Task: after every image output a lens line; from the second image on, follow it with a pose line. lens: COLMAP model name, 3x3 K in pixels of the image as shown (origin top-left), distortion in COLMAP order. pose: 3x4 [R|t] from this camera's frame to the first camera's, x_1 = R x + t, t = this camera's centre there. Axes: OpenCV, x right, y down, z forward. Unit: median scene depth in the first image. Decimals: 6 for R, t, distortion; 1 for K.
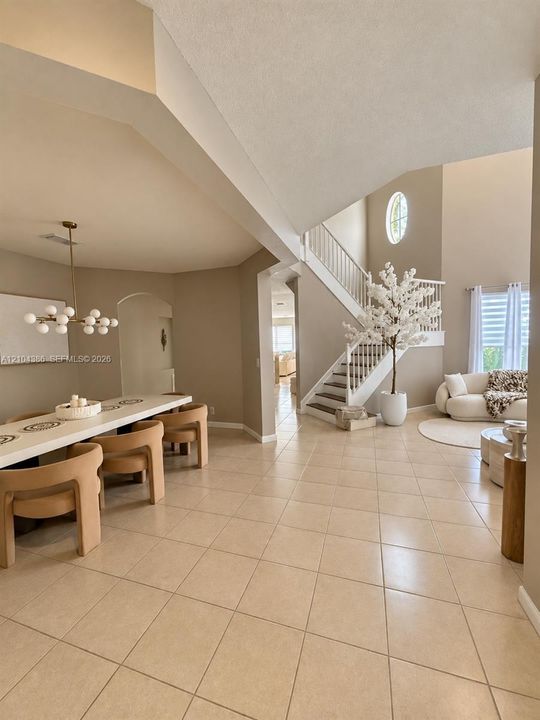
lens RADIAL K [[285.8, 0, 273.1], [0, 285.8, 360.5], [0, 0, 1]] dist [0.001503, -0.000129]
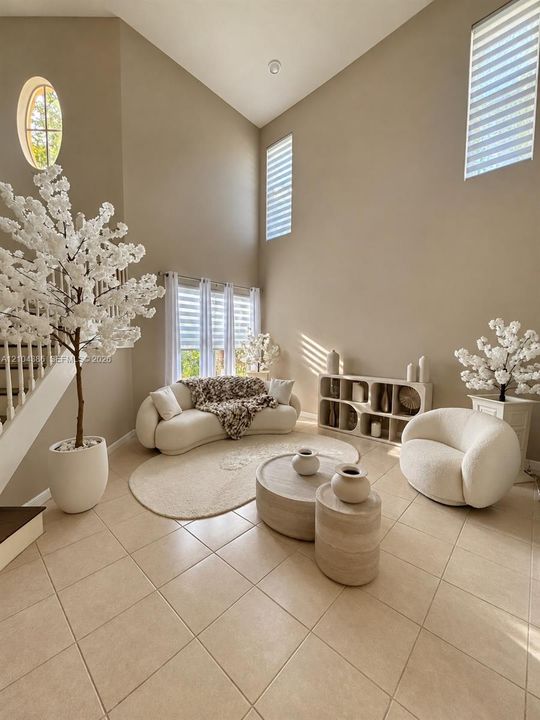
lens RADIAL K [[285.8, 0, 272.7], [0, 285.8, 361.2], [0, 0, 1]] dist [0.001503, -0.000129]
pose [[0.404749, -0.031118, 0.913898, 0.107211], [0.030187, 0.999331, 0.020657, -0.026383], [-0.913929, 0.019227, 0.405417, 0.471407]]
